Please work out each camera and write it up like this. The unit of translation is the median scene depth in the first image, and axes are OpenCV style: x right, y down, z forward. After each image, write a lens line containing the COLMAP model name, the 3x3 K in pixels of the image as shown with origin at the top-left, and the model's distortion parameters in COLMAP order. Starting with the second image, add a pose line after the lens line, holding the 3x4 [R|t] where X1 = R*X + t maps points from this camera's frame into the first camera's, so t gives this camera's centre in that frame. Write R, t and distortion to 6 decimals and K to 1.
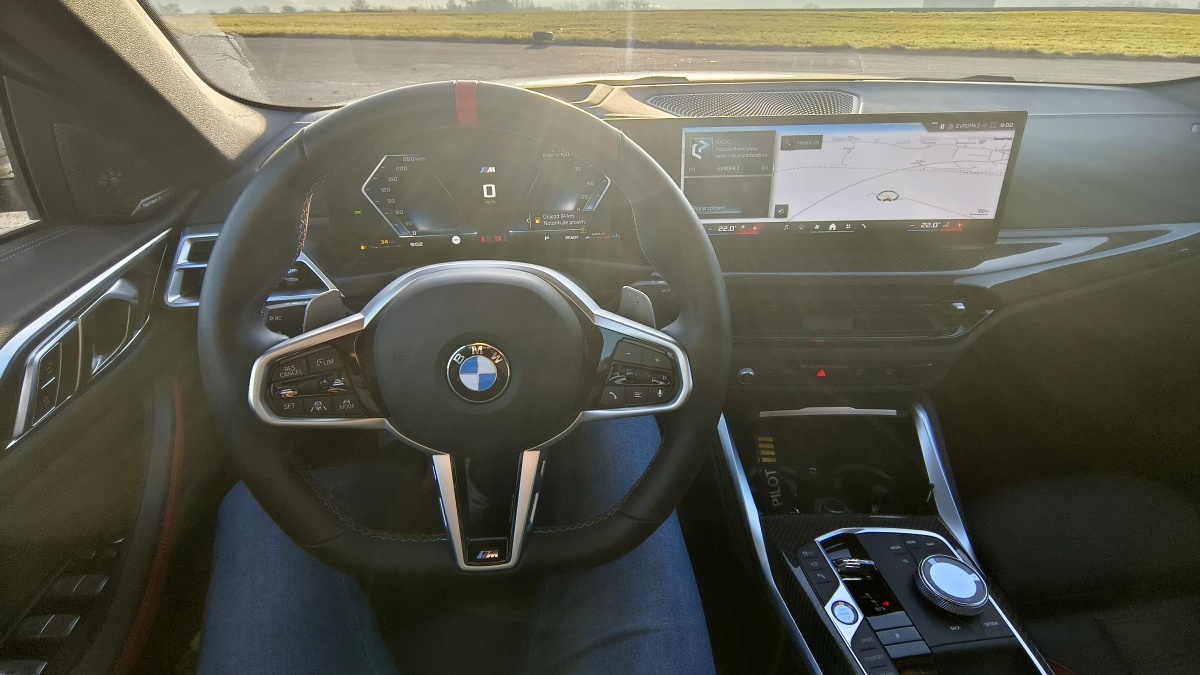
lens RADIAL K [[575.5, 0, 600.0], [0, 575.5, 337.5], [0, 0, 1]] dist [0.001551, 0.000088]
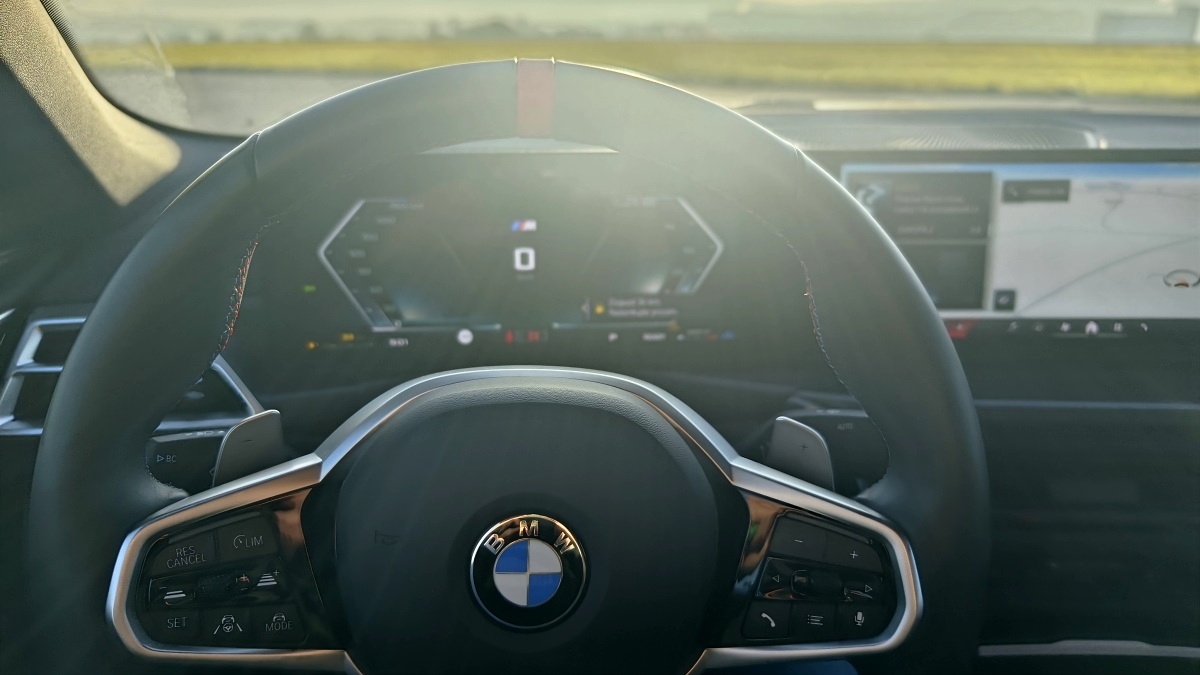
lens RADIAL K [[872.2, 0, 600.0], [0, 872.2, 337.5], [0, 0, 1]] dist [-0.038498, 0.000780]
pose [[0.999337, 0.019265, -0.030885, -0.085610], [-0.024716, 0.982012, -0.187196, -0.001760], [0.026723, 0.187835, 0.981837, 0.116290]]
